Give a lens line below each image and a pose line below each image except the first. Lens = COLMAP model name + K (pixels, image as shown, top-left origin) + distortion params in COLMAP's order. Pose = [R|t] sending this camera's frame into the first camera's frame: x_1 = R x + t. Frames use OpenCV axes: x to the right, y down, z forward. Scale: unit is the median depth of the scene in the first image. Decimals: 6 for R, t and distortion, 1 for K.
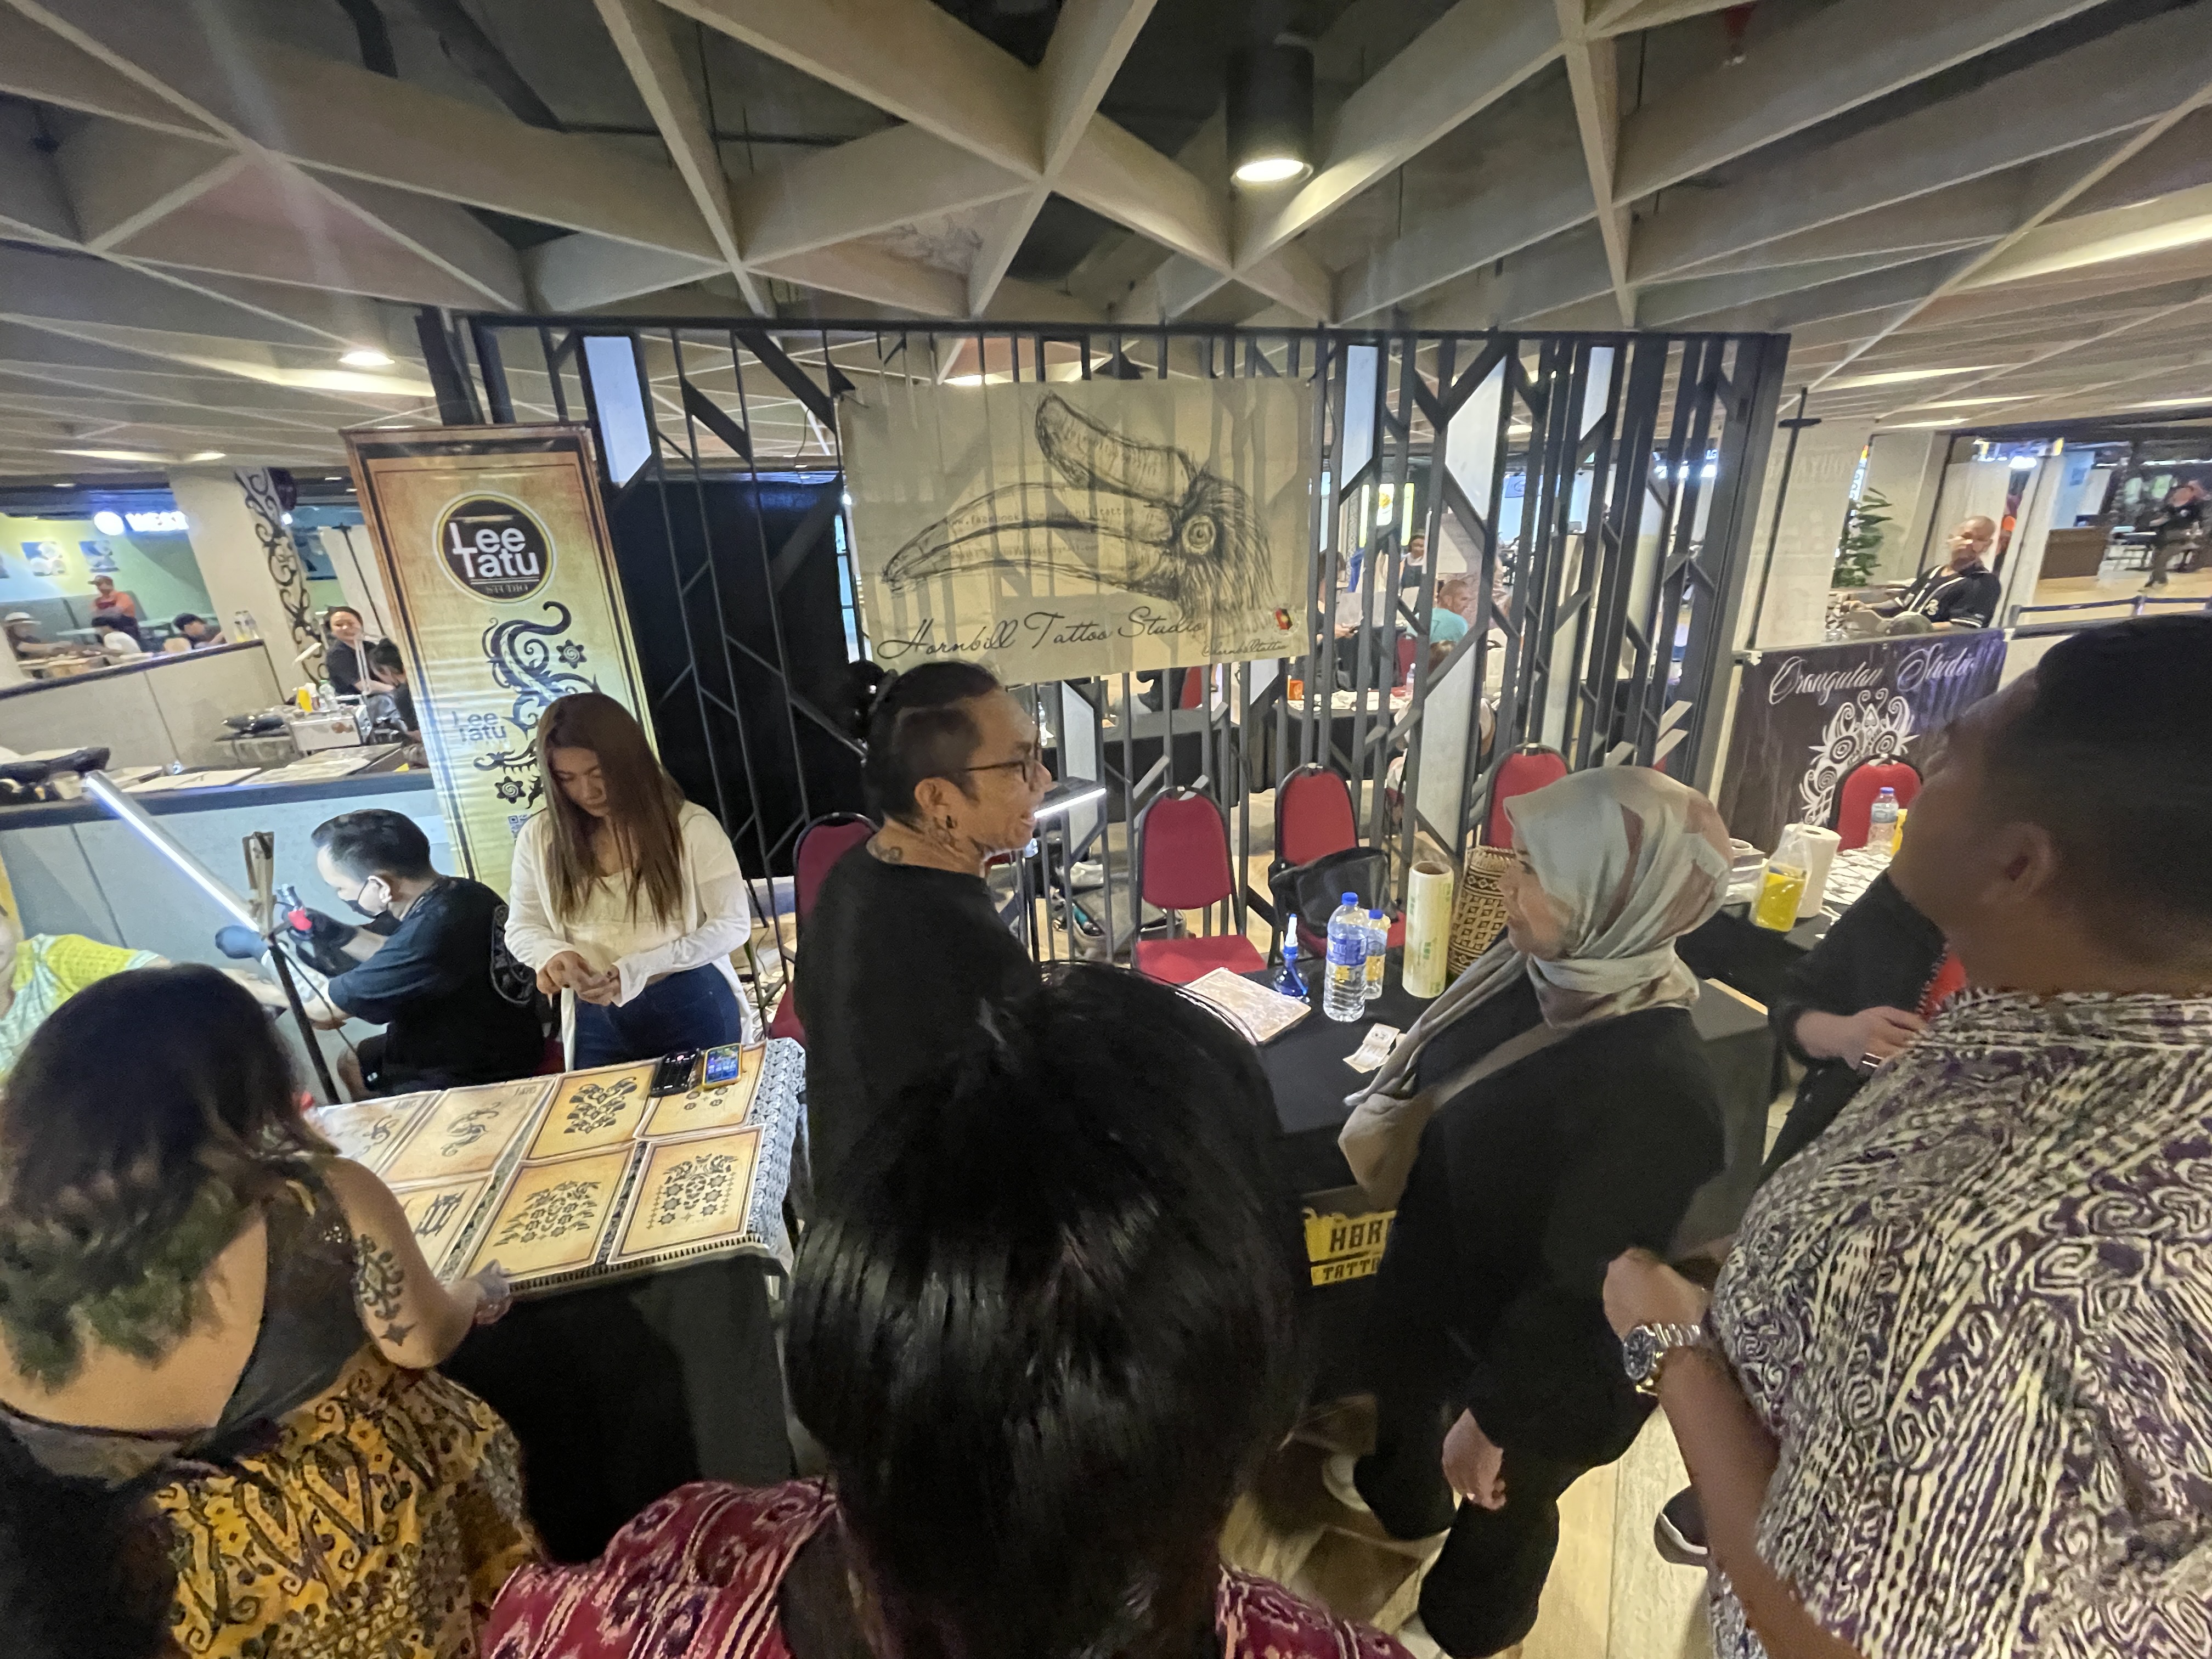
lens RADIAL K [[888.1, 0, 1106.5], [0, 888.1, 826.3], [0, 0, 1]] dist [-0.001235, 0.000161]
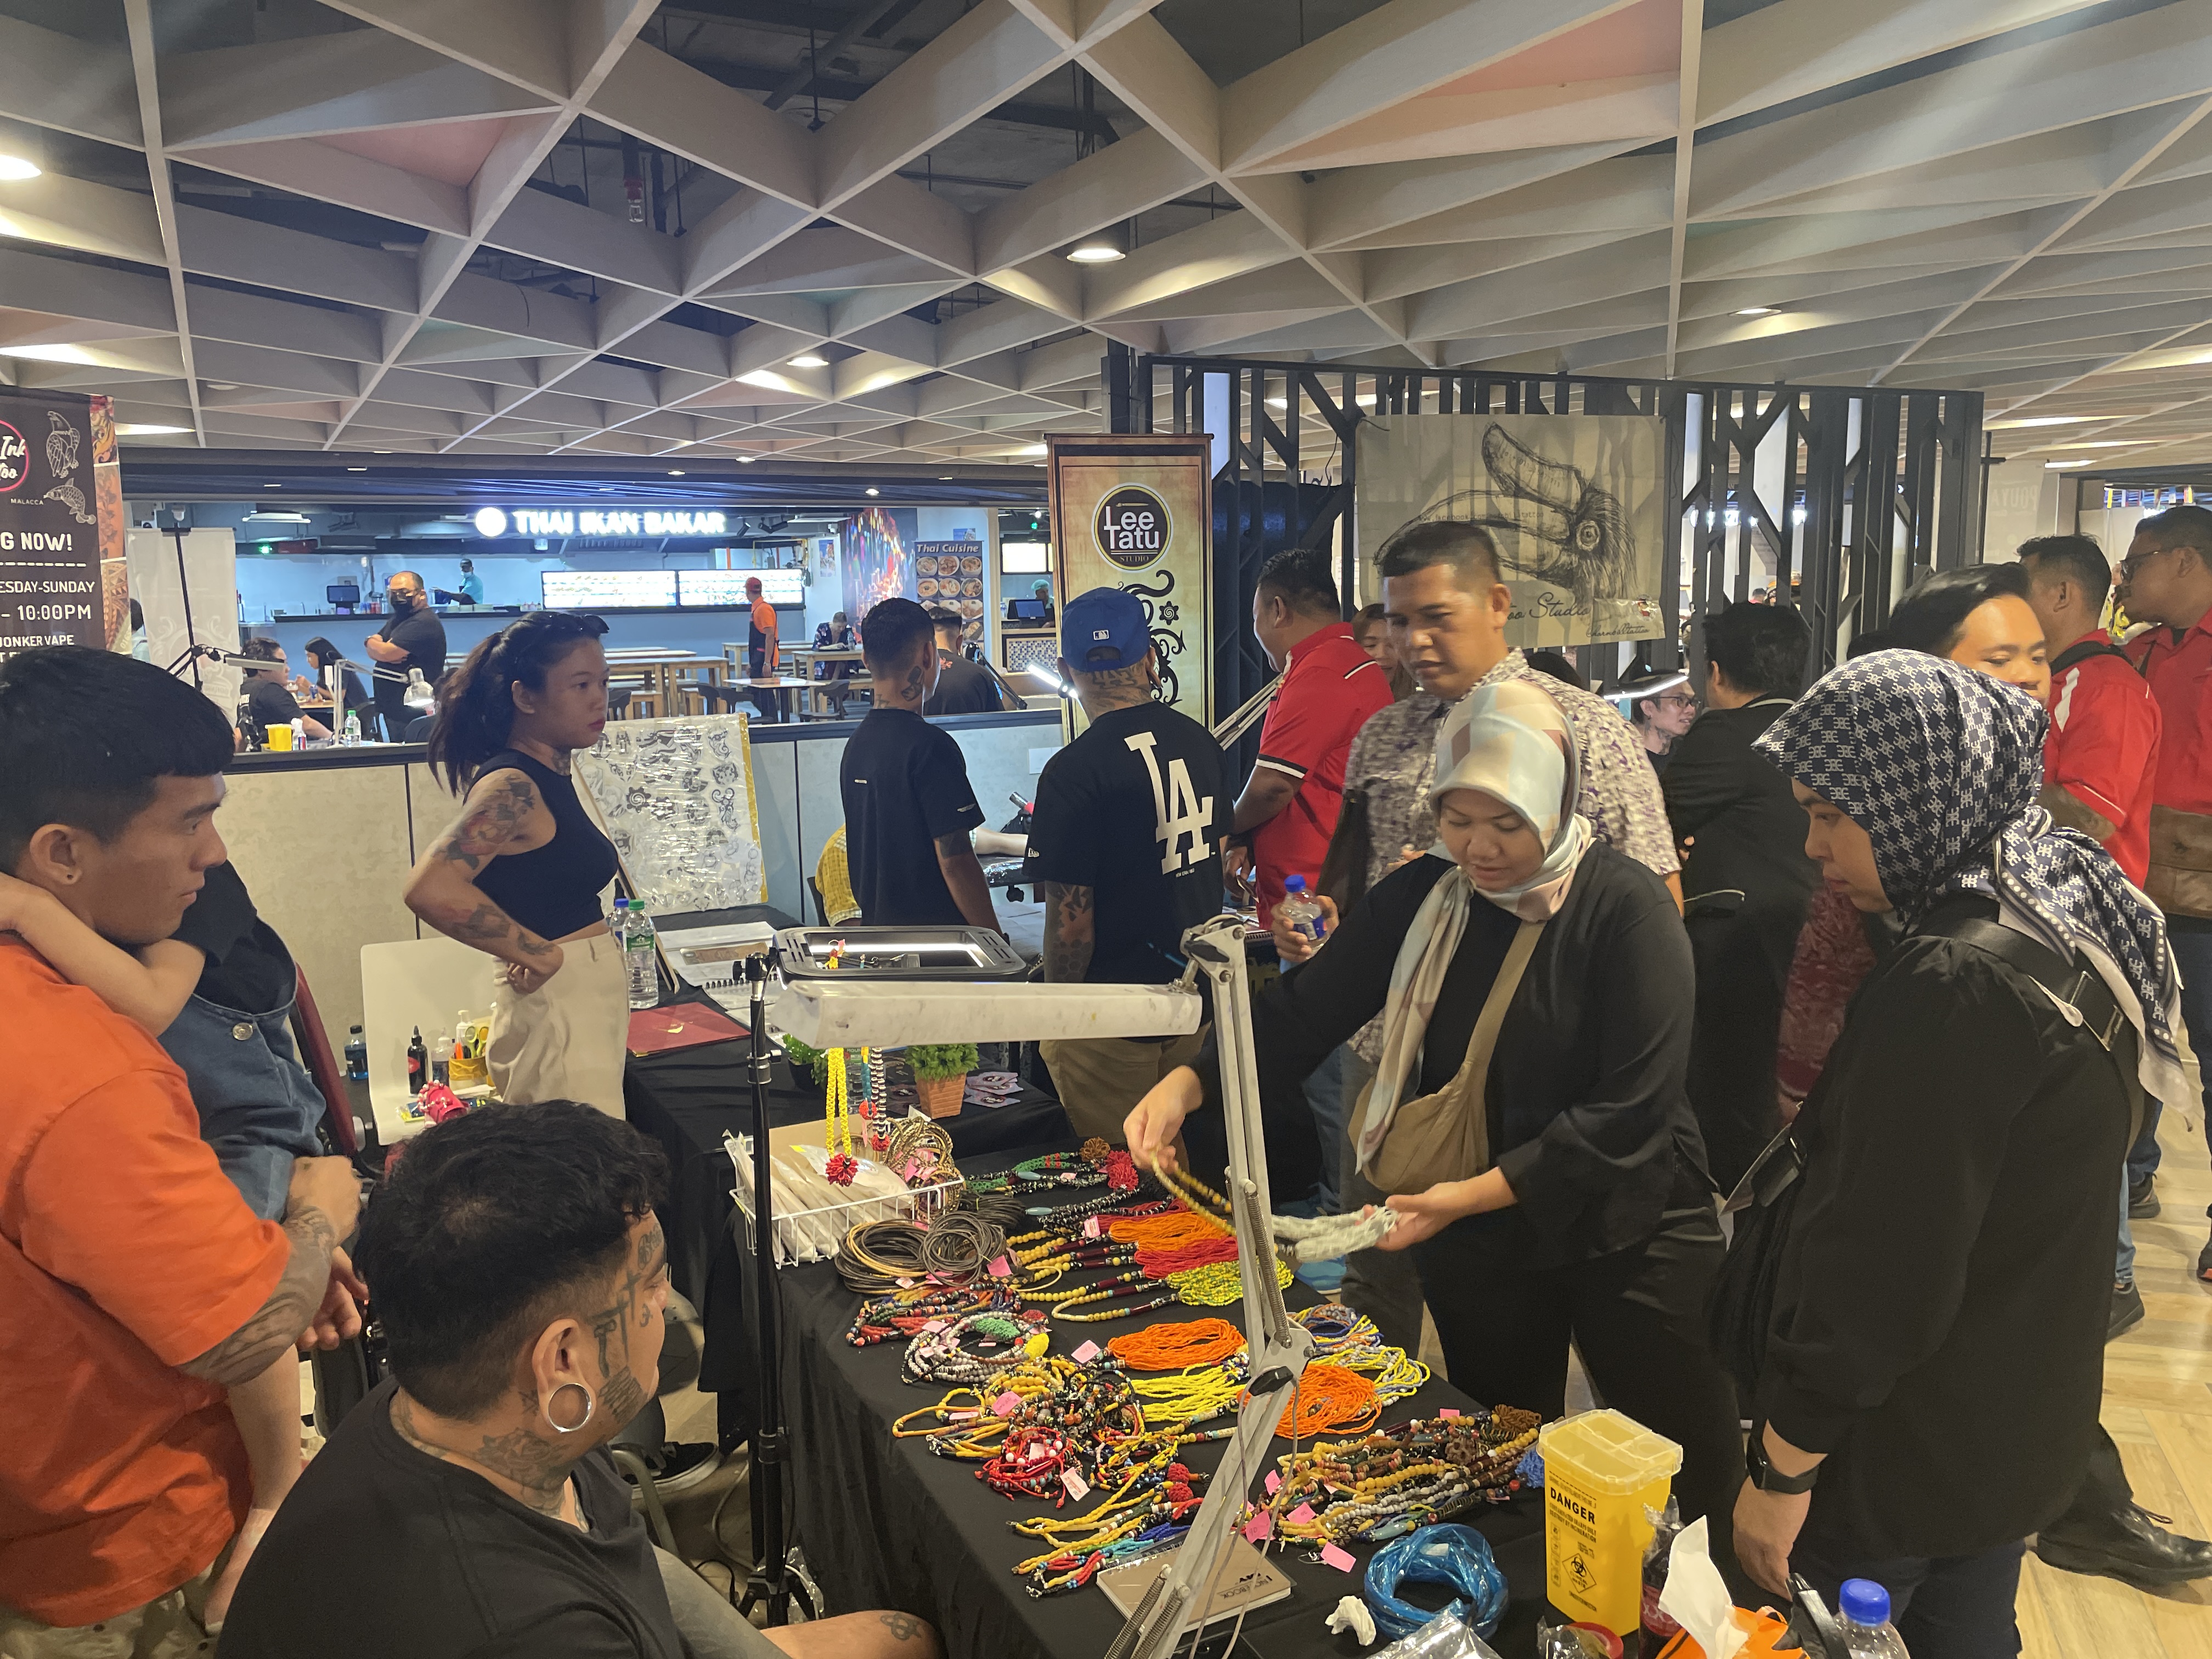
lens RADIAL K [[1691.6, 0, 1105.8], [0, 1691.6, 826.2], [0, 0, 1]] dist [0.064350, -0.089335]
pose [[0.975473, -0.015237, 0.219591, -1.070650], [0.057451, 0.980647, -0.187167, 0.463529], [-0.212489, 0.195192, 0.957470, -1.016016]]
